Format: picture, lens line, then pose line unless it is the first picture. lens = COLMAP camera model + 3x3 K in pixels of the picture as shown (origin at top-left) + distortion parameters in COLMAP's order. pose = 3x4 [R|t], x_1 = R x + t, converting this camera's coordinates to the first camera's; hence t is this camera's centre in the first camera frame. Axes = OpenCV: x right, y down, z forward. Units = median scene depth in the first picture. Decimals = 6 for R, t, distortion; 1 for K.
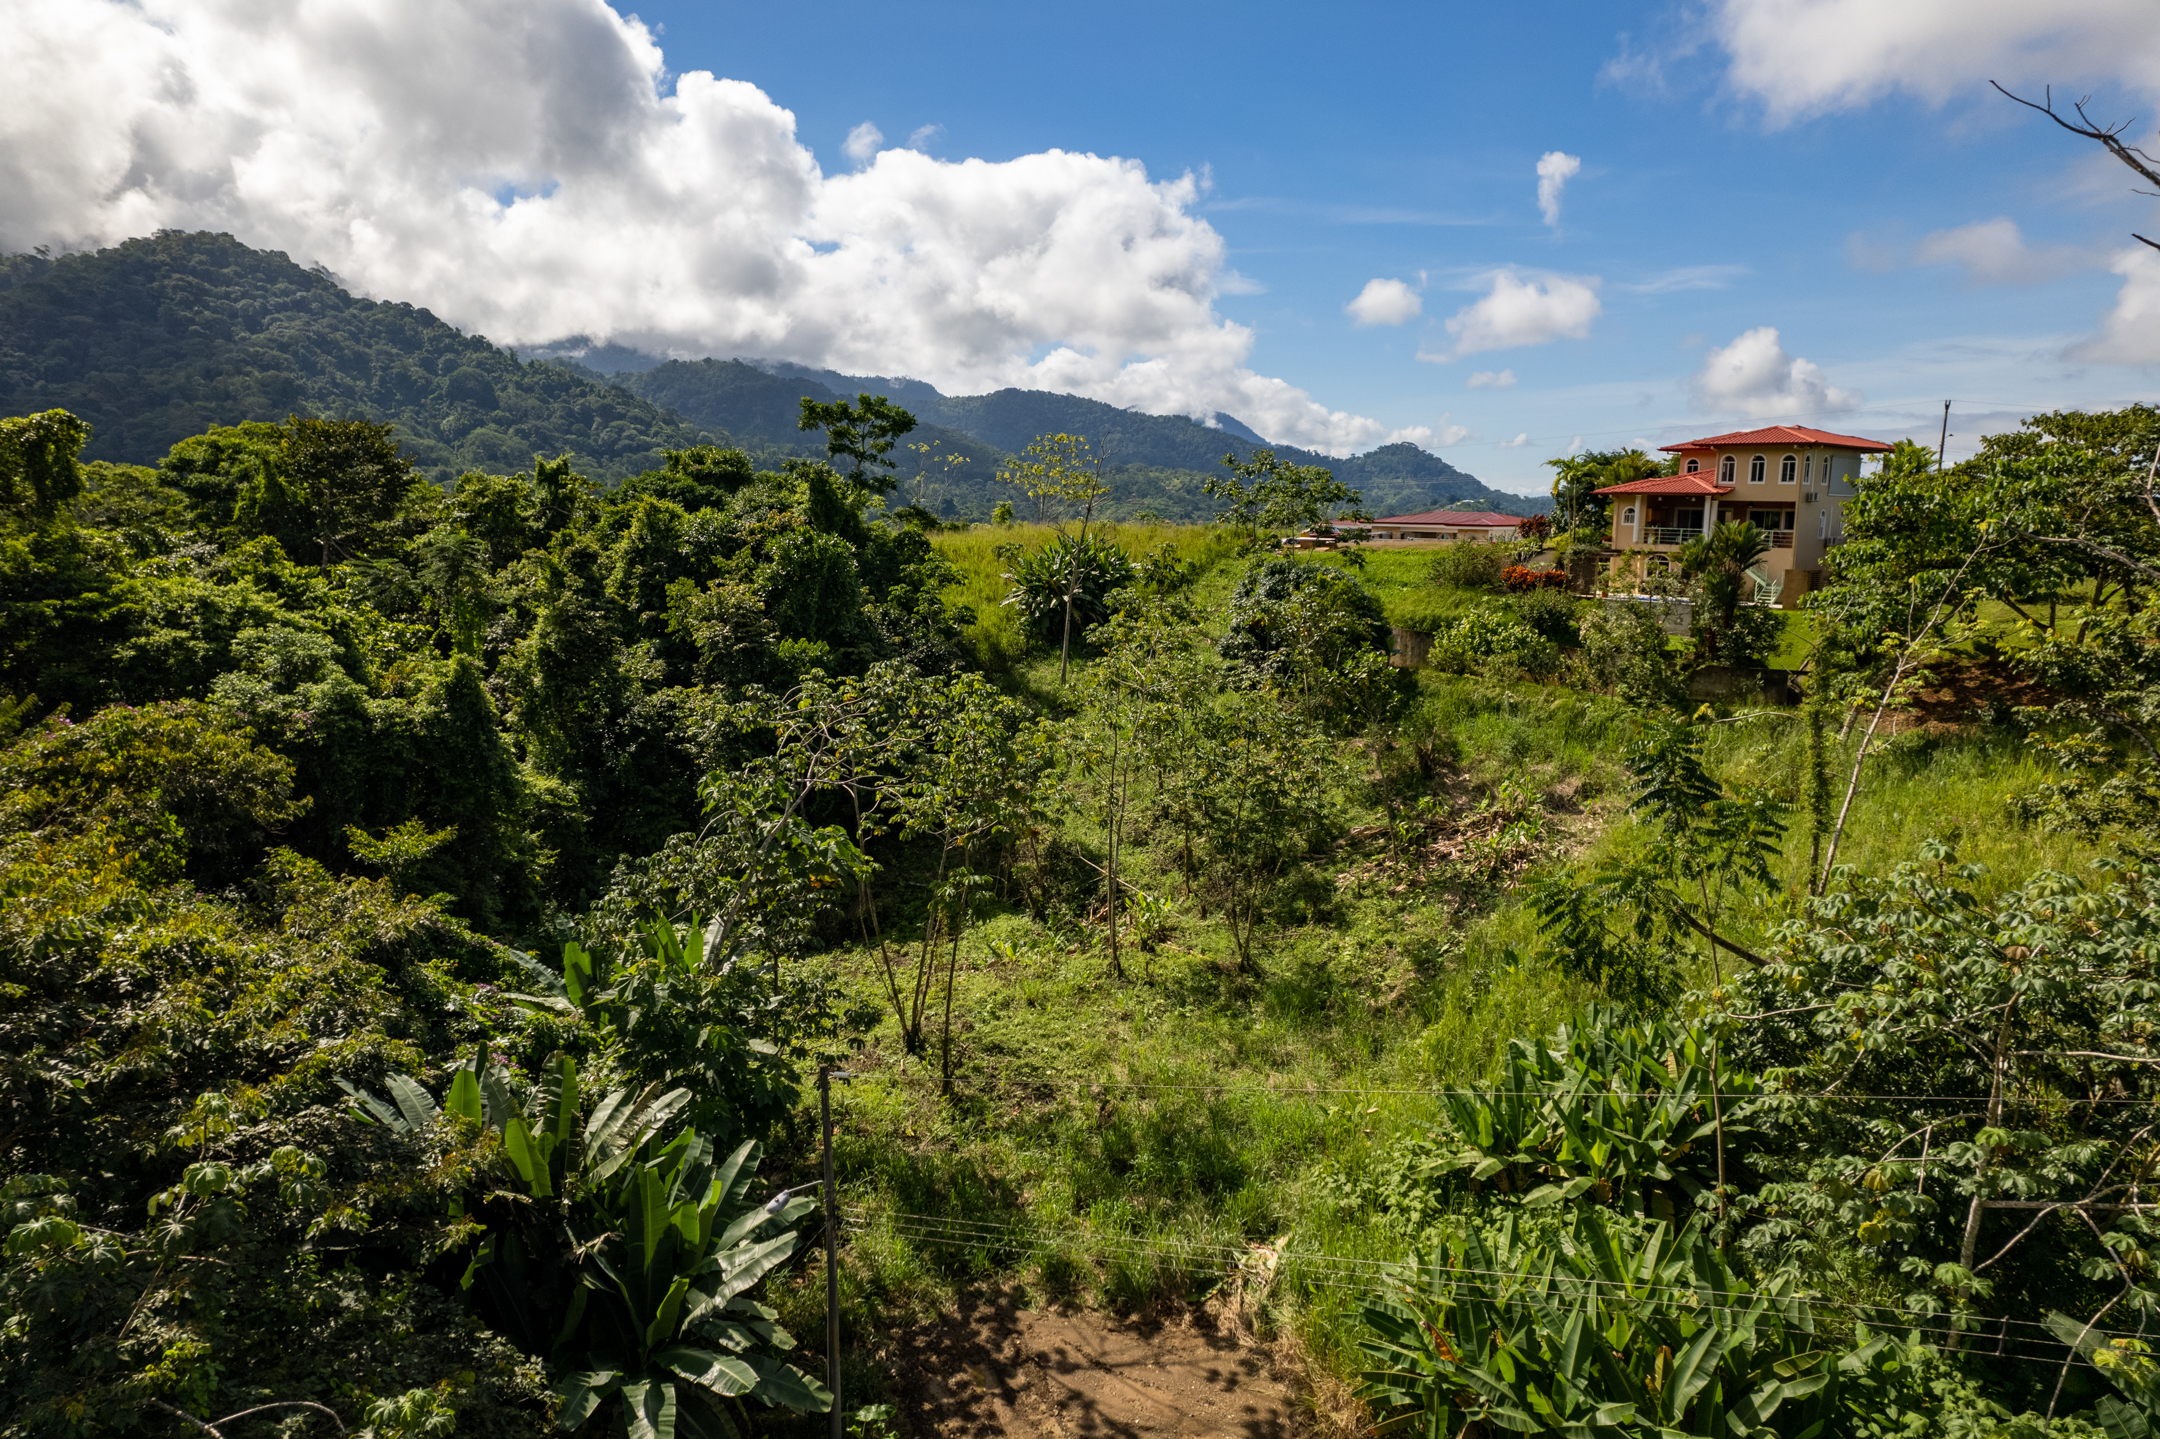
lens RADIAL K [[1373.8, 0, 1075.5], [0, 1373.8, 735.4], [0, 0, 1]] dist [-0.076340, 0.067784]
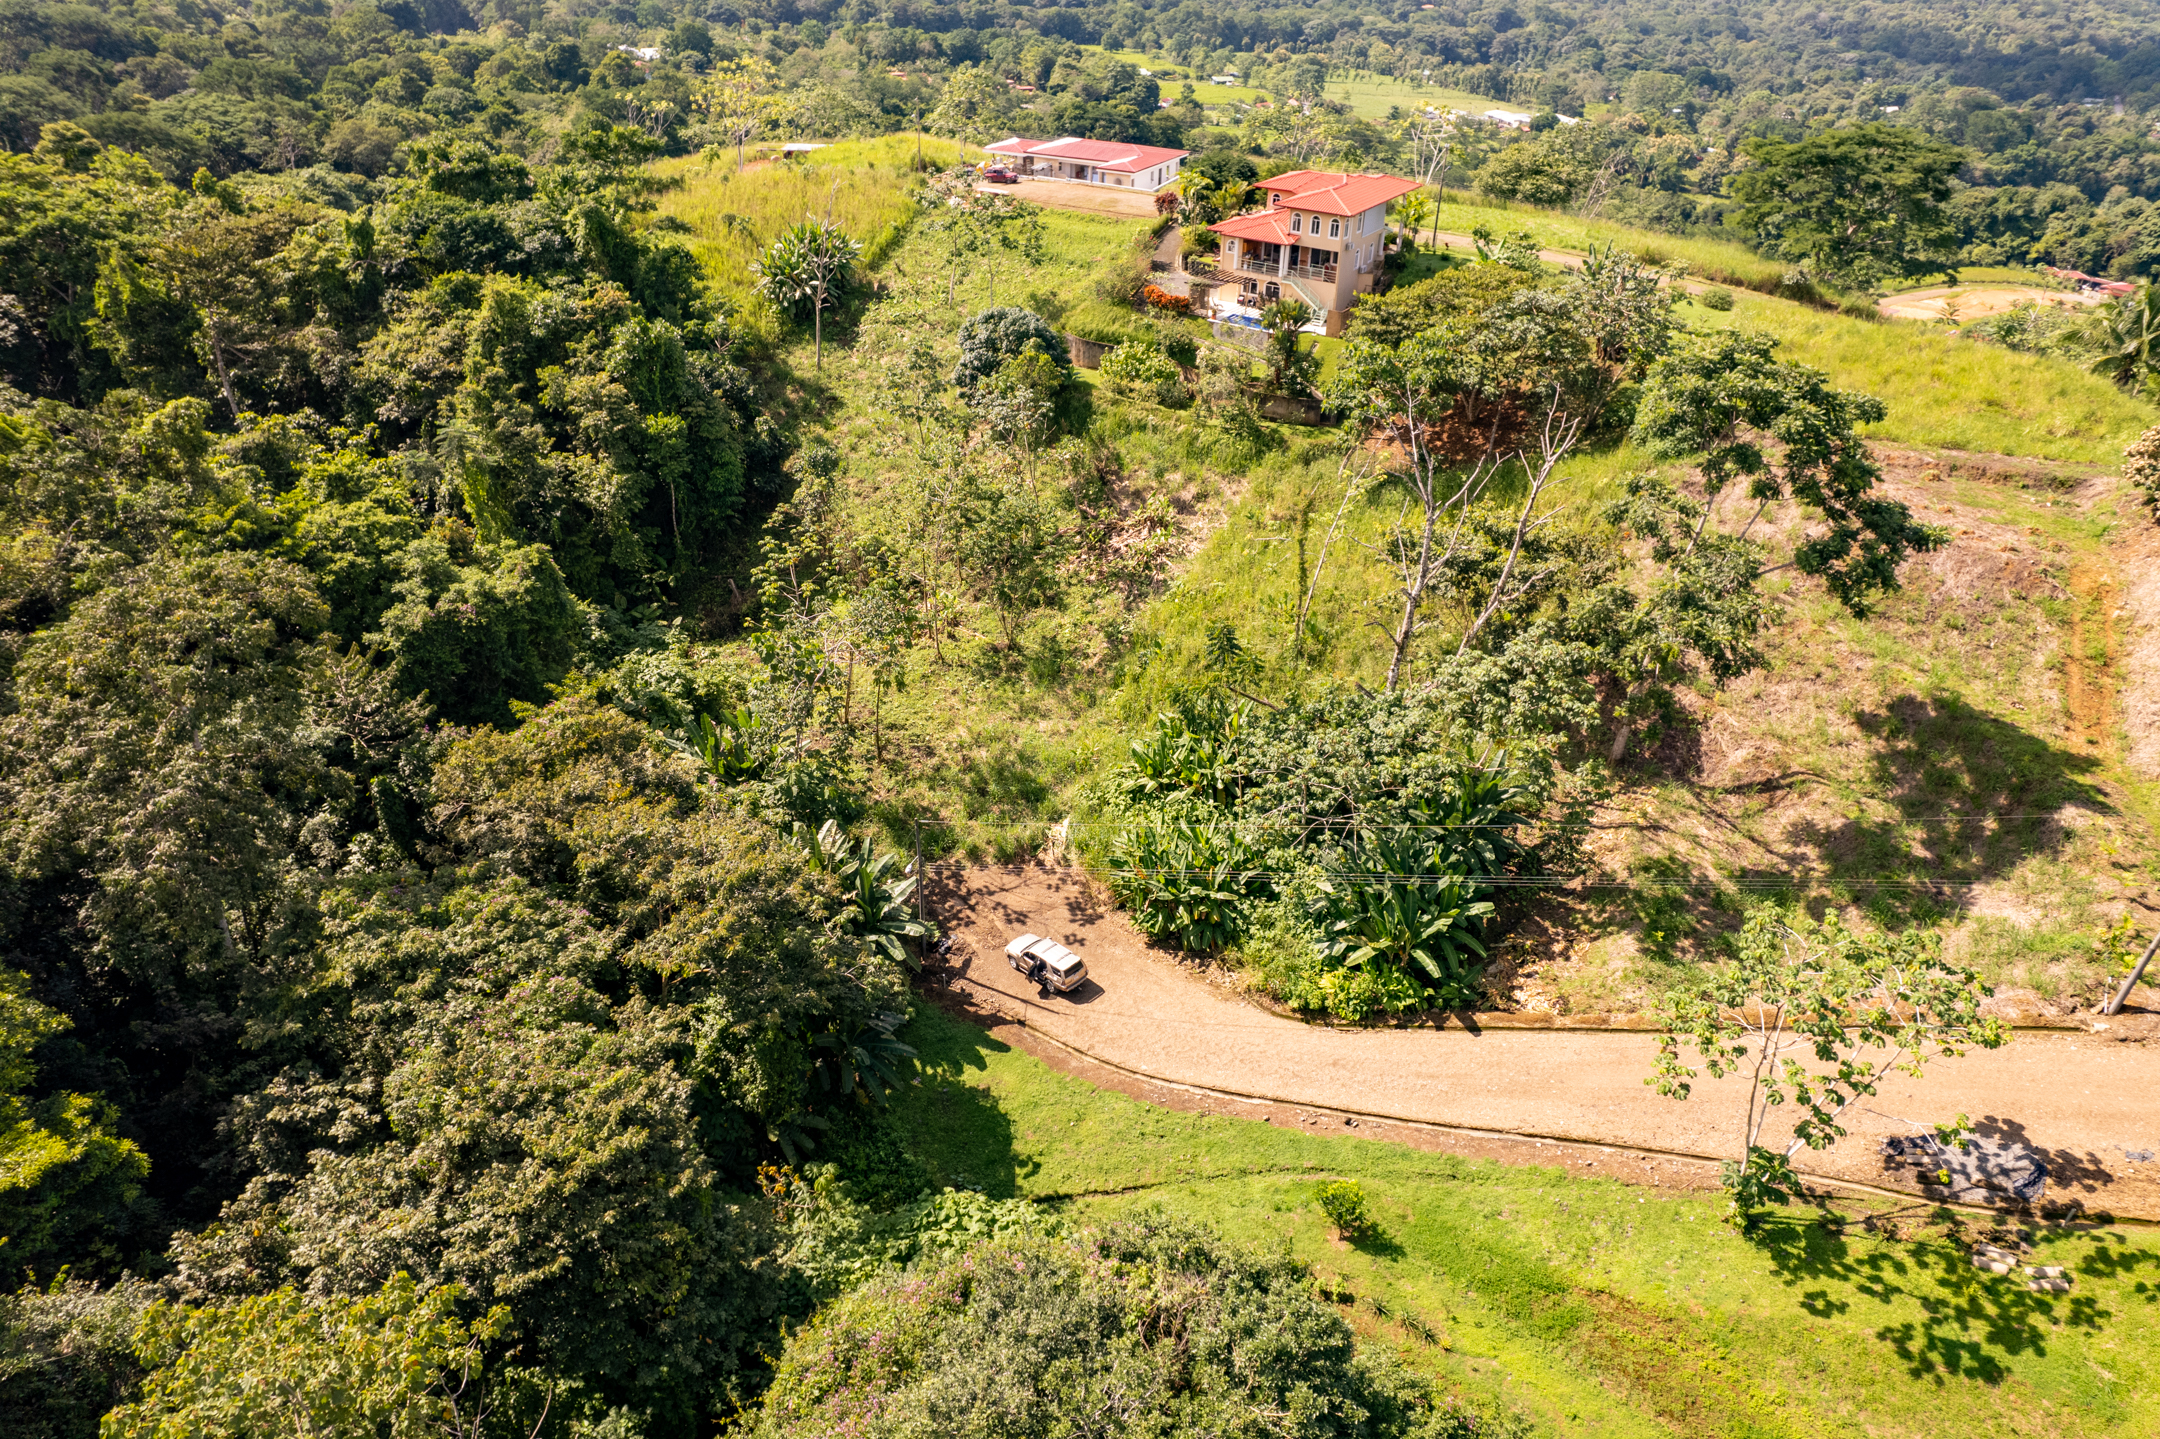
lens RADIAL K [[1373.8, 0, 1075.5], [0, 1373.8, 735.4], [0, 0, 1]] dist [-0.076340, 0.067784]
pose [[0.965351, -0.140779, 0.219724, -0.191524], [0.041062, 0.913458, 0.404857, -0.417972], [-0.257704, -0.381807, 0.887588, -0.598684]]
